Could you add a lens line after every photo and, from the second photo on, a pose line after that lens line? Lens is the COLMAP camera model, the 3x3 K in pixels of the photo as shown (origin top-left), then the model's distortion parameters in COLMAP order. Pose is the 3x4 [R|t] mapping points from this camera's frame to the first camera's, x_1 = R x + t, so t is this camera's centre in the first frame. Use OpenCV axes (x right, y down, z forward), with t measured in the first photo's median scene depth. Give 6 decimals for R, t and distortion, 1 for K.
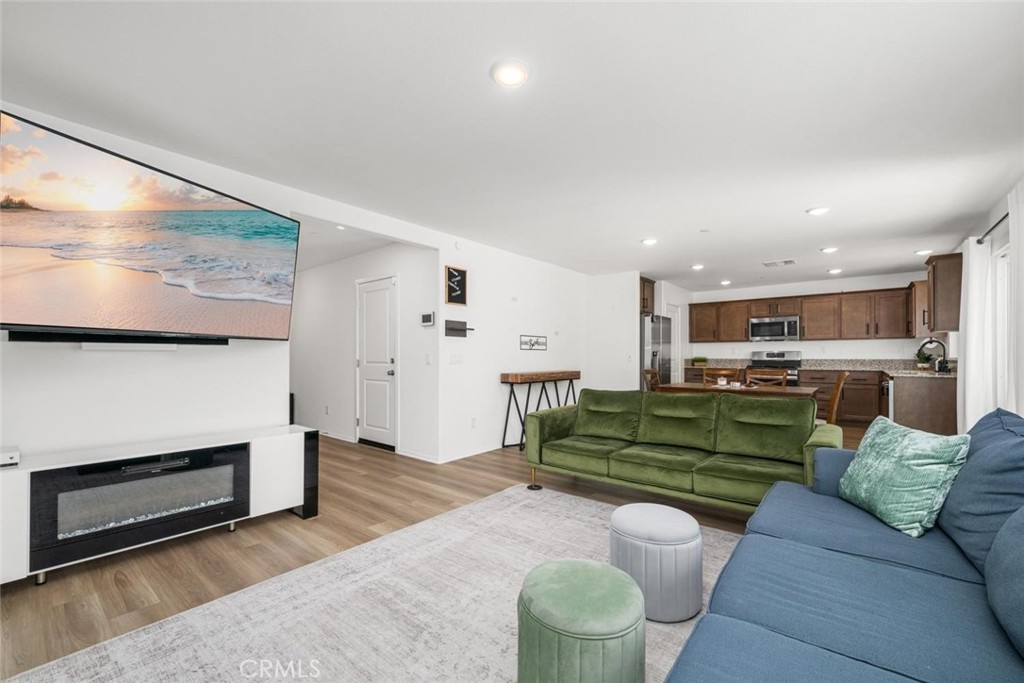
lens RADIAL K [[413.1, 0, 500.4], [0, 413.1, 358.7], [0, 0, 1]] dist [-0.002051, 0.000232]
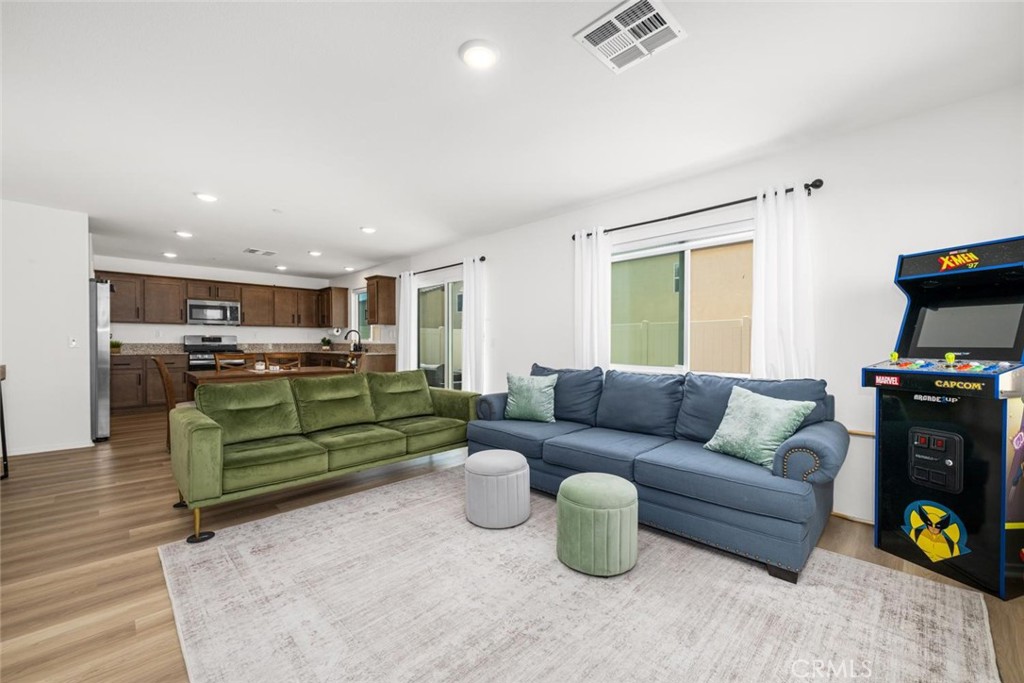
lens RADIAL K [[413.1, 0, 511.0], [0, 413.1, 345.1], [0, 0, 1]] dist [-0.002051, 0.000232]
pose [[0.091853, -0.006295, 0.995753, -0.584328], [0.003034, 0.999977, 0.006041, 0.002410], [-0.995768, 0.002466, 0.091870, 0.494553]]
